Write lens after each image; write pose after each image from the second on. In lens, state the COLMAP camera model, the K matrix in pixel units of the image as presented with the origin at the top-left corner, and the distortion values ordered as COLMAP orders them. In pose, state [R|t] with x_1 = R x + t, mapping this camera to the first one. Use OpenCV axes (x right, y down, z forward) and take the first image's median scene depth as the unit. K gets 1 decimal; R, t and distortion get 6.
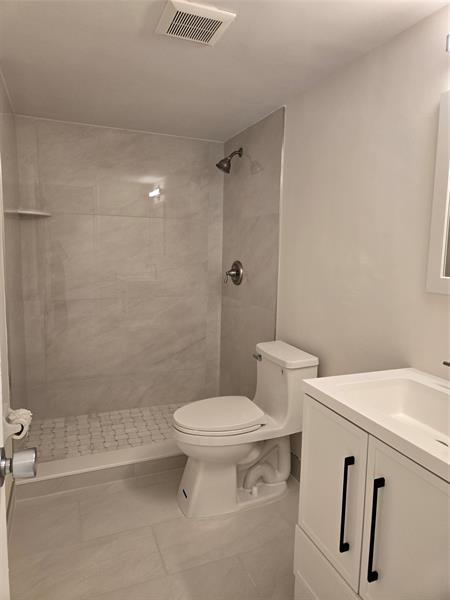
lens RADIAL K [[402.8, 0, 215.0], [0, 402.8, 297.1], [0, 0, 1]] dist [0.081887, -0.073573]
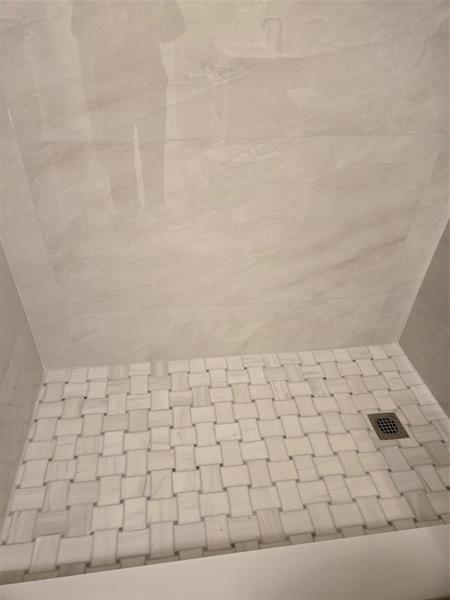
lens RADIAL K [[402.8, 0, 215.0], [0, 402.8, 297.1], [0, 0, 1]] dist [0.081887, -0.073573]
pose [[0.972669, 0.149354, -0.177786, -0.145603], [-0.044228, 0.870828, 0.489593, -0.053188], [0.227943, -0.468349, 0.853634, 0.600785]]
